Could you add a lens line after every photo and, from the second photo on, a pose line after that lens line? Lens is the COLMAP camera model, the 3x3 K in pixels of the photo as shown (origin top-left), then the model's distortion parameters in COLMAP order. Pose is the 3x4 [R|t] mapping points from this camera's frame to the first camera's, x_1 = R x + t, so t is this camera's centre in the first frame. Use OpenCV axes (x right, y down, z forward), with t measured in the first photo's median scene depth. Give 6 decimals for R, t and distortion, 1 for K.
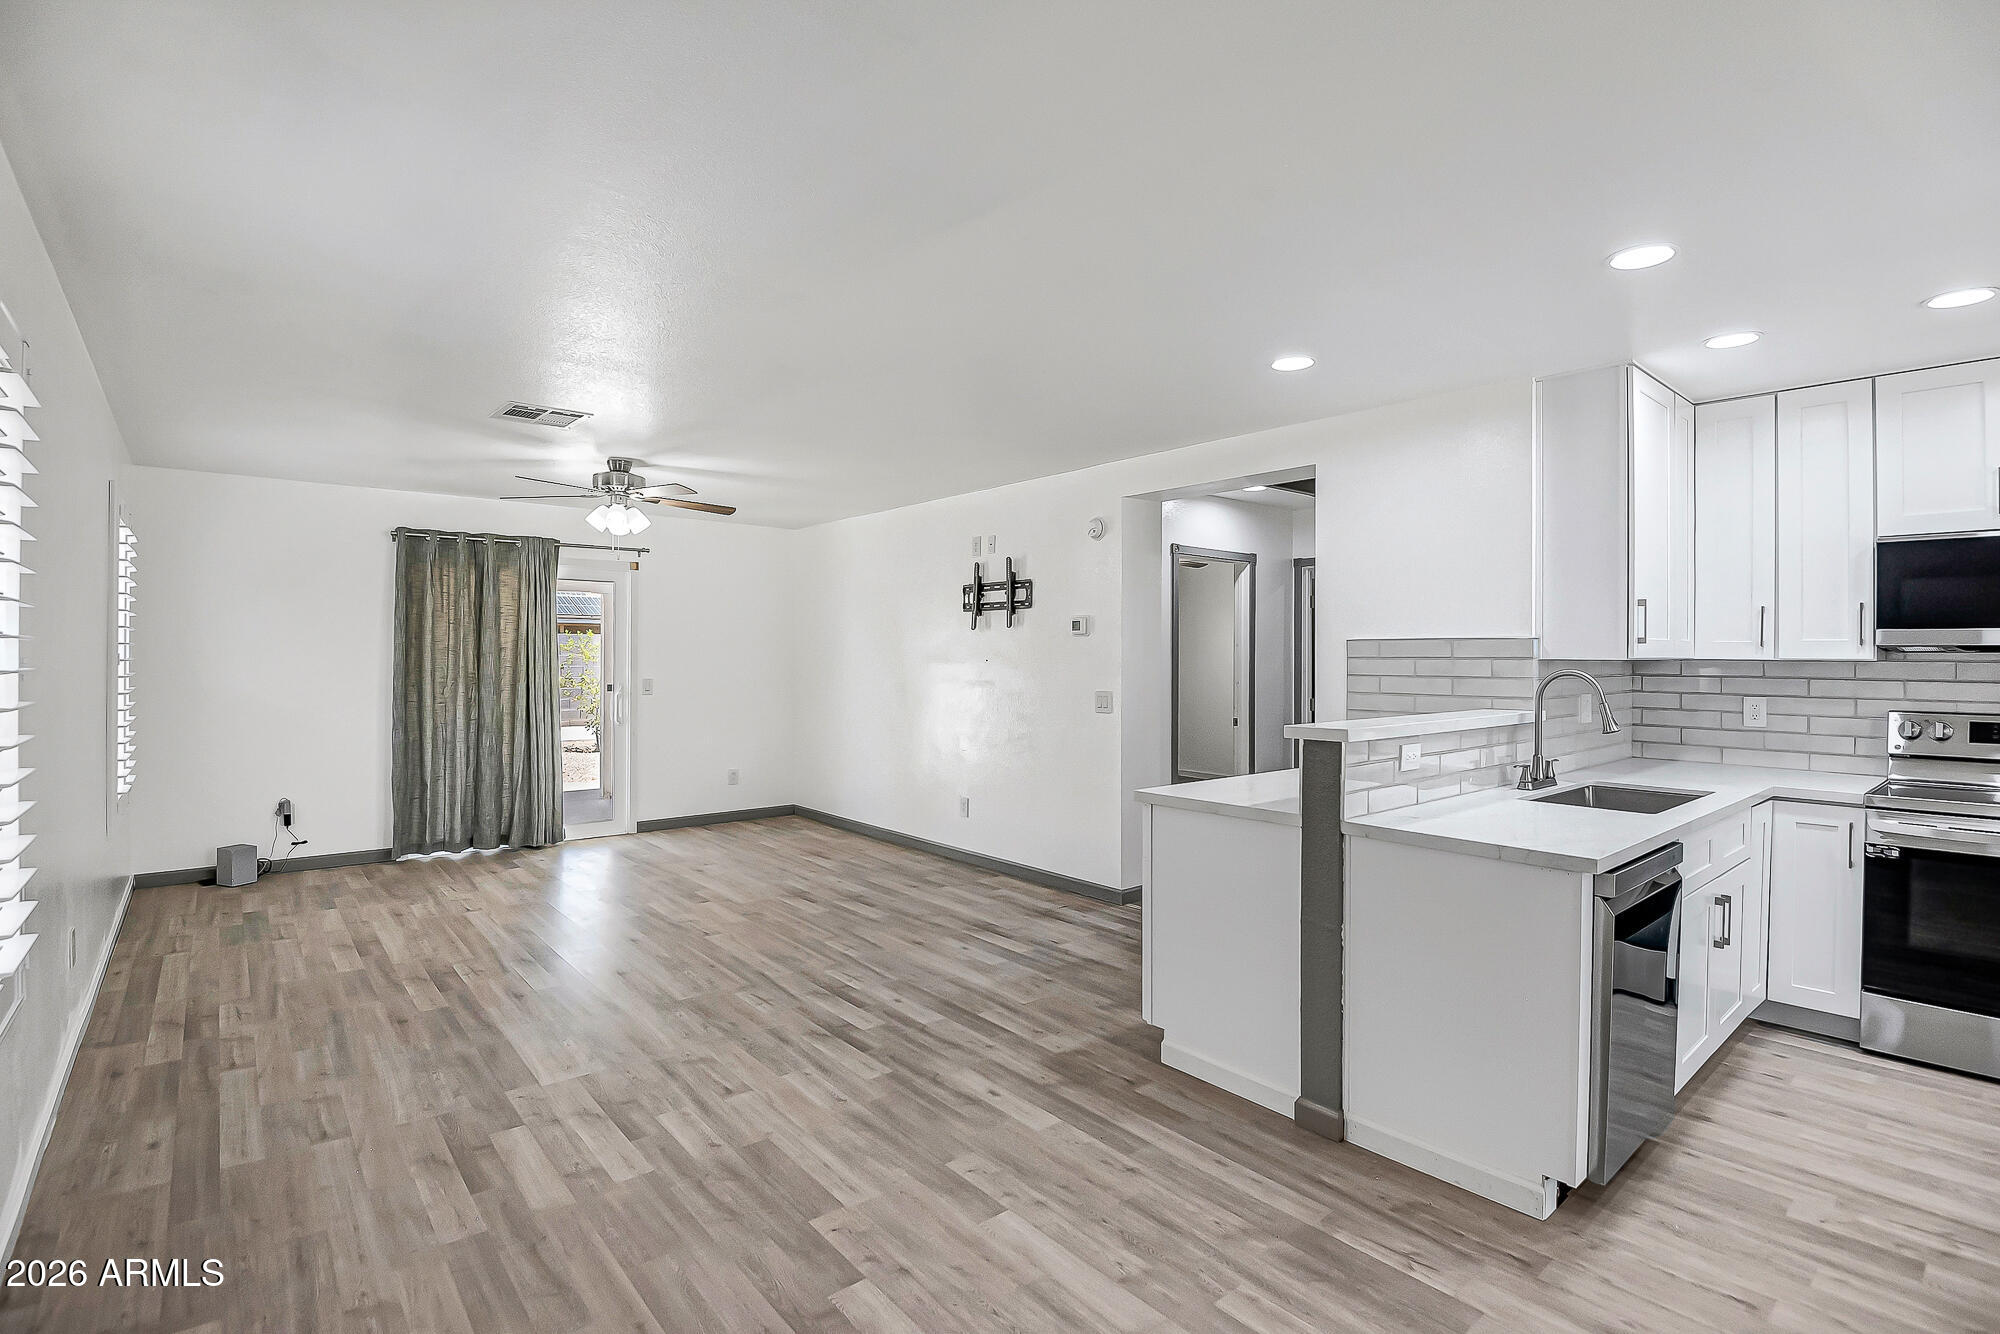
lens RADIAL K [[951.1, 0, 1044.3], [0, 951.1, 651.9], [0, 0, 1]] dist [-0.004723, -0.014000]
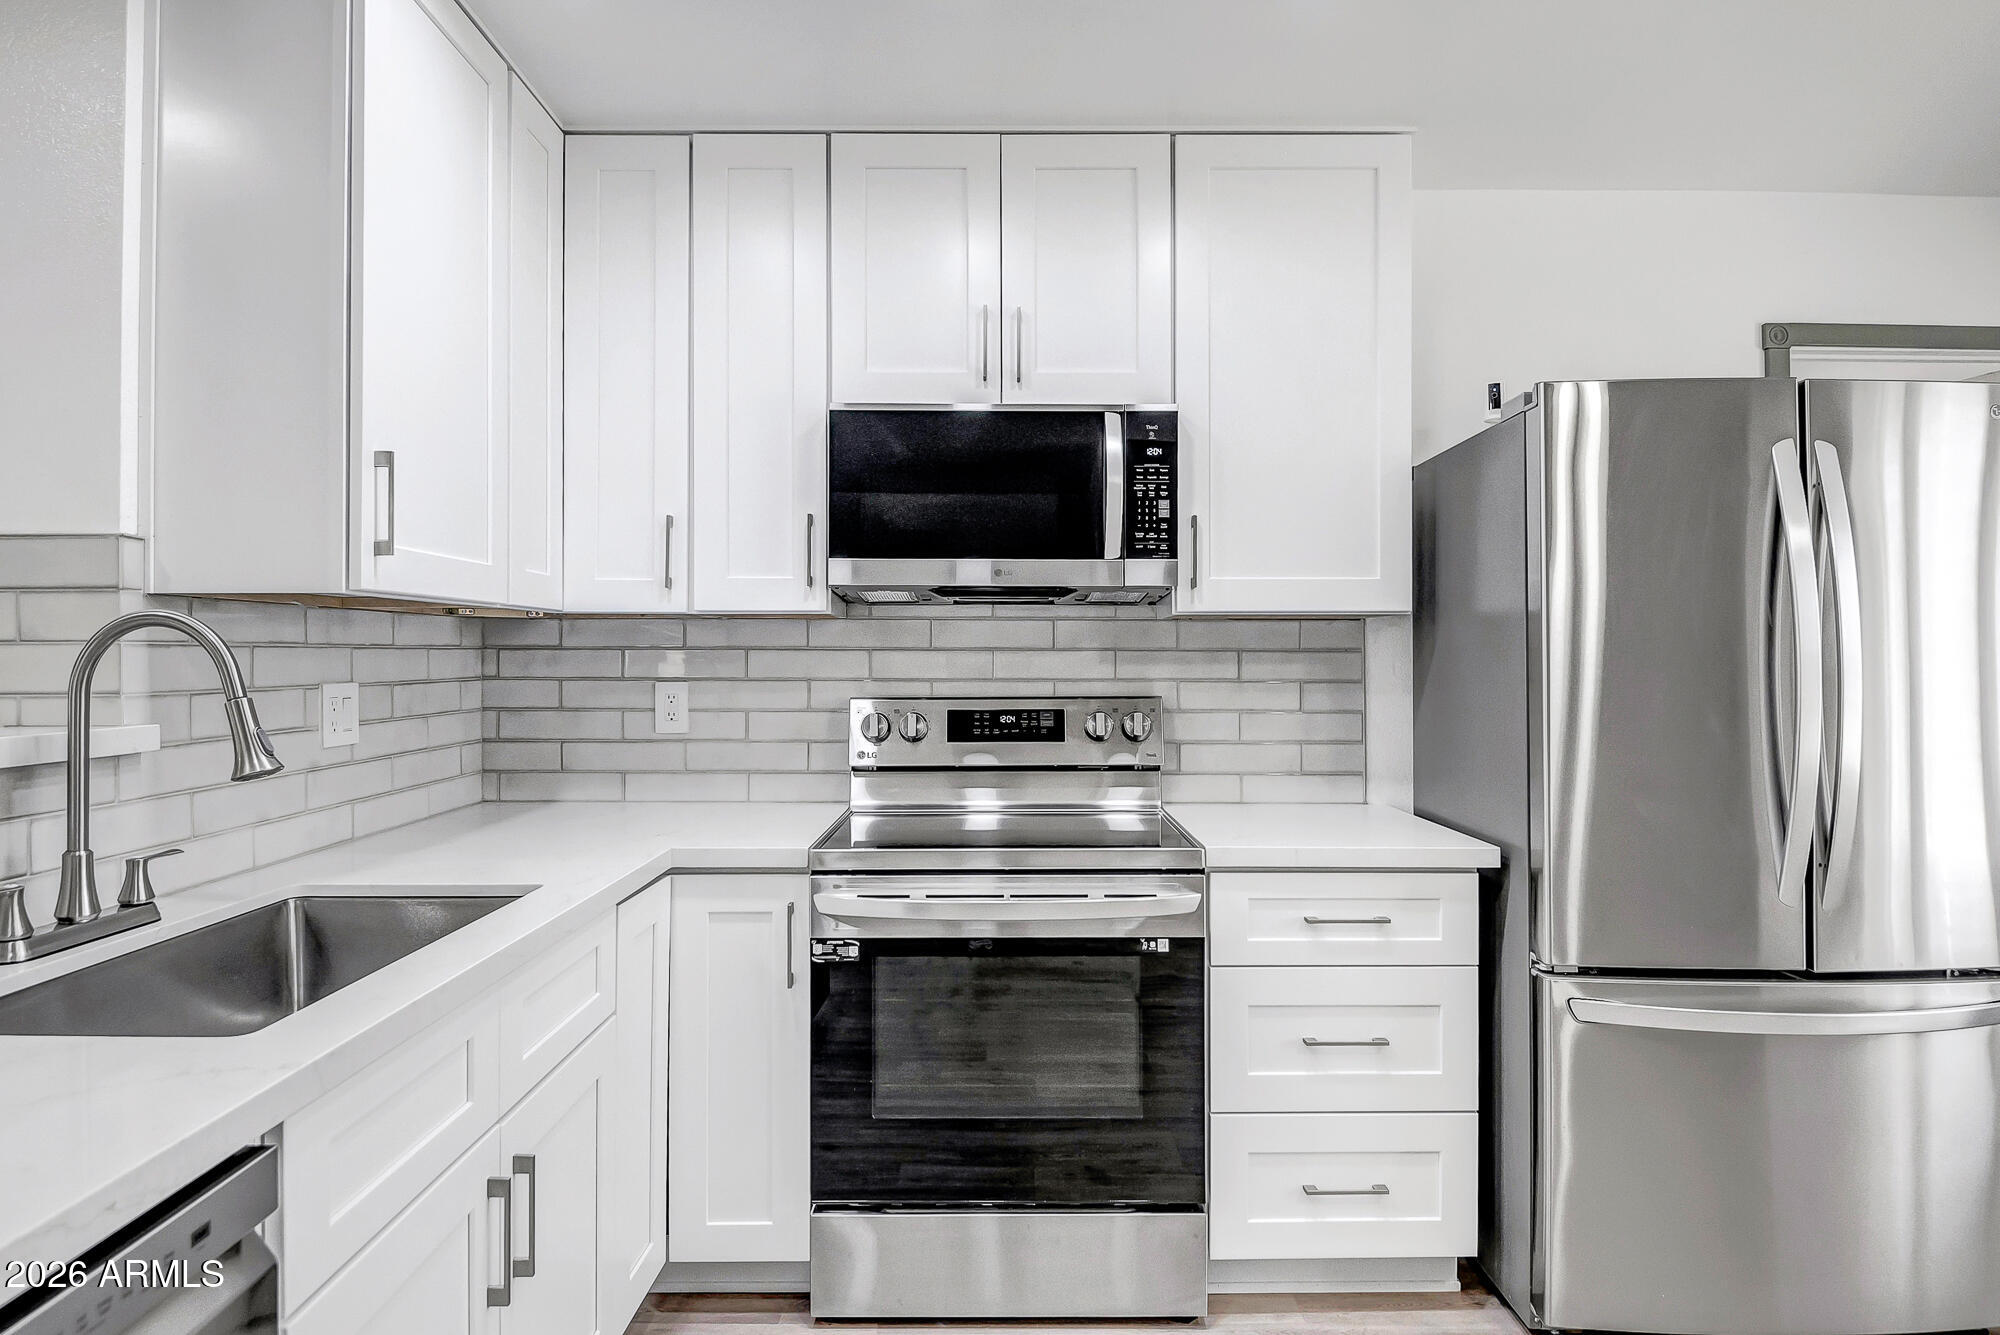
lens RADIAL K [[1104.3, 0, 1014.1], [0, 1104.3, 651.9], [0, 0, 1]] dist [-0.000132, 0.000265]
pose [[0.654754, -0.000879, 0.755841, 0.425339], [0.001599, 0.999999, -0.000223, 0.033381], [-0.755840, 0.001355, 0.654755, 0.446190]]
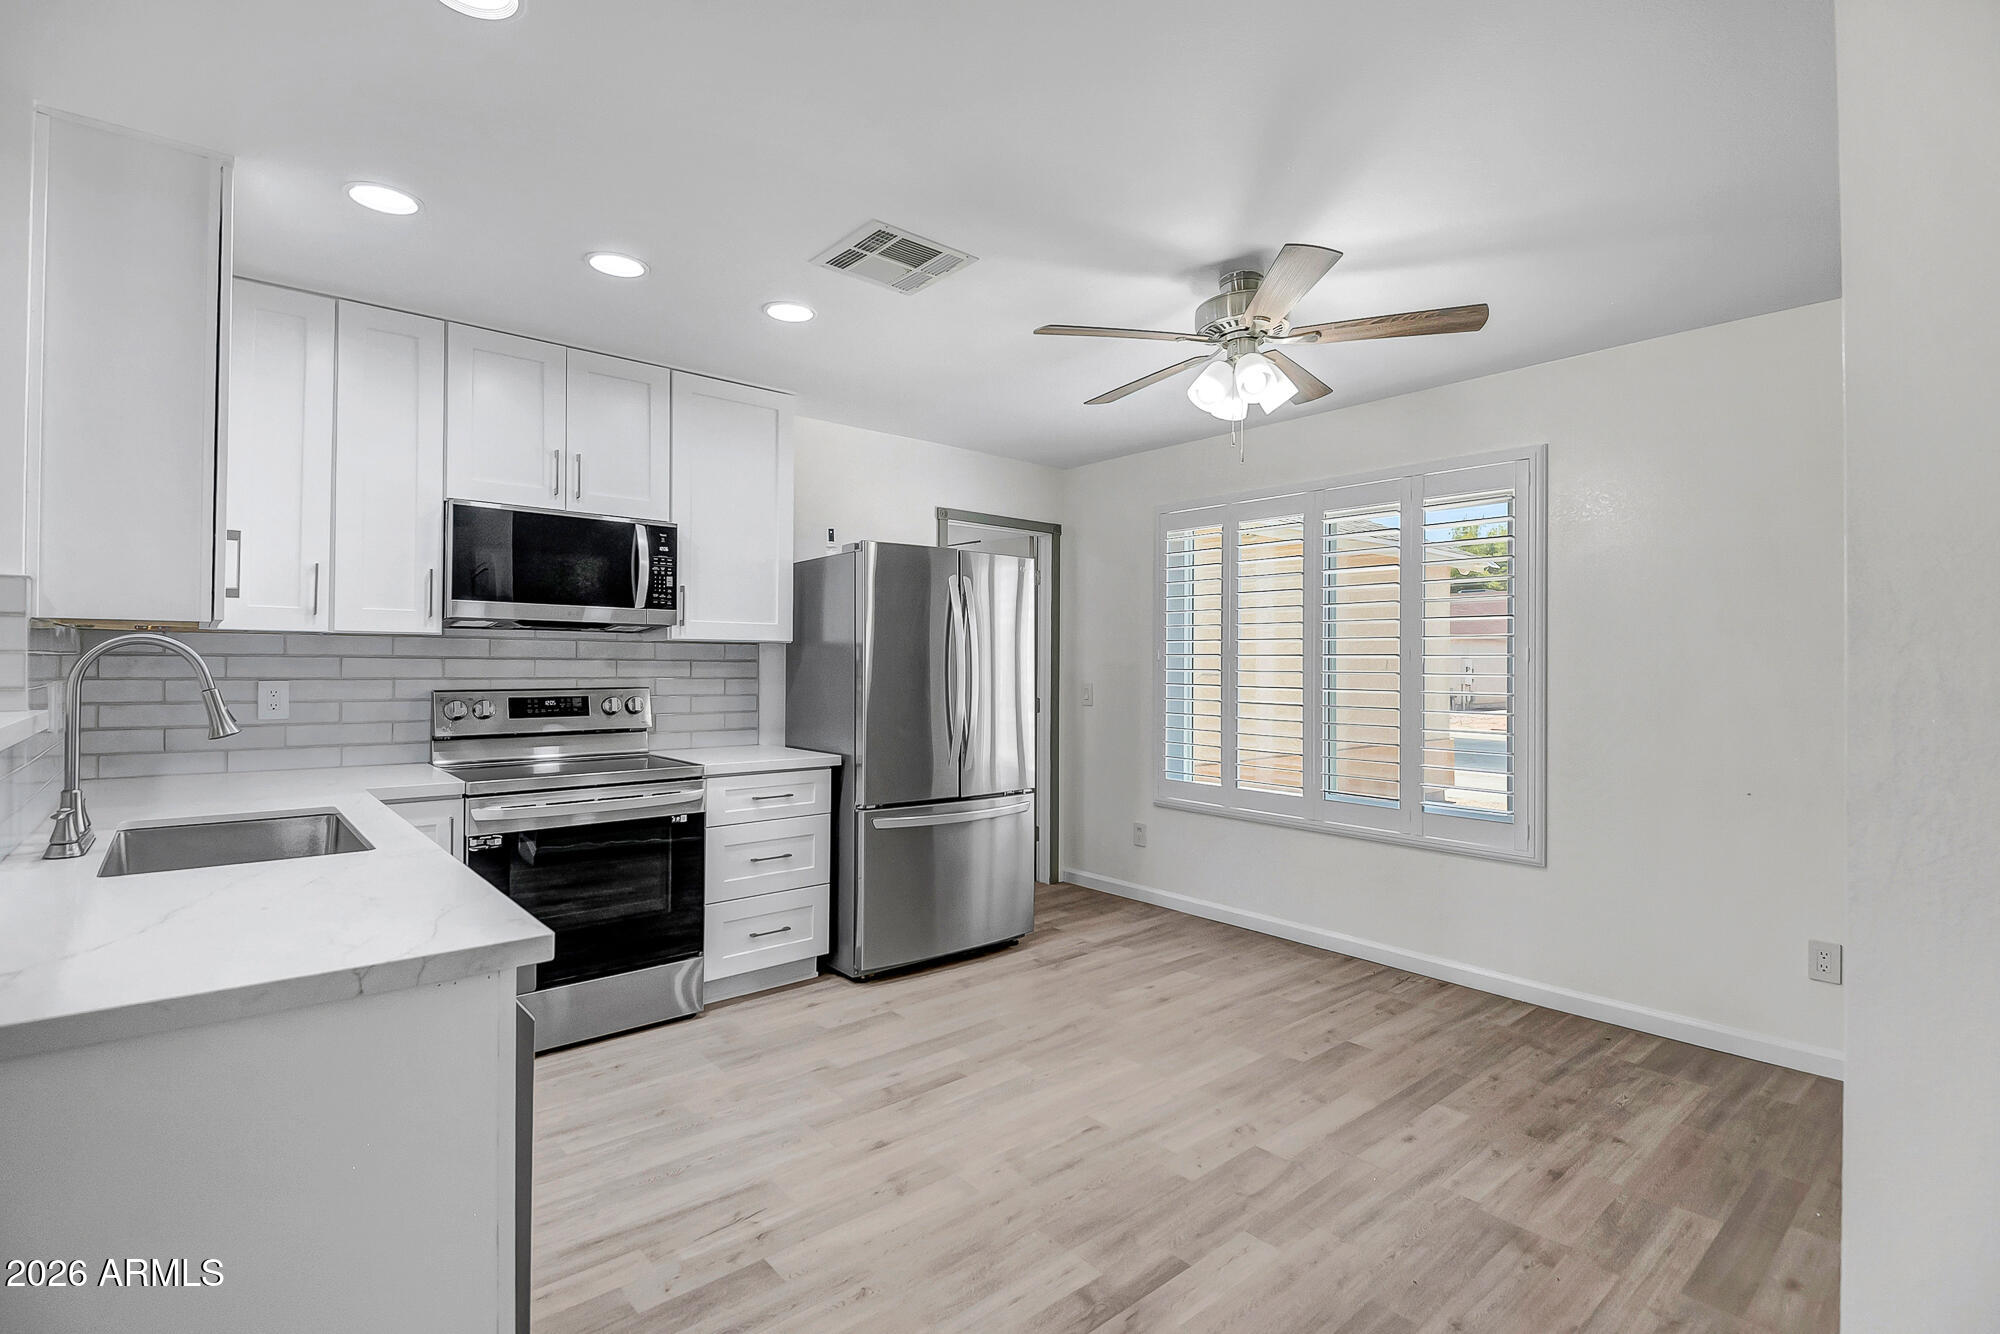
lens RADIAL K [[920.5, 0, 990.0], [0, 920.5, 653.8], [0, 0, 1]] dist [0.020137, -0.029955]
pose [[0.020648, 0.005913, 0.999769, 0.007769], [-0.008880, 0.999944, -0.005730, 0.027669], [-0.999747, -0.008760, 0.020700, 0.446995]]
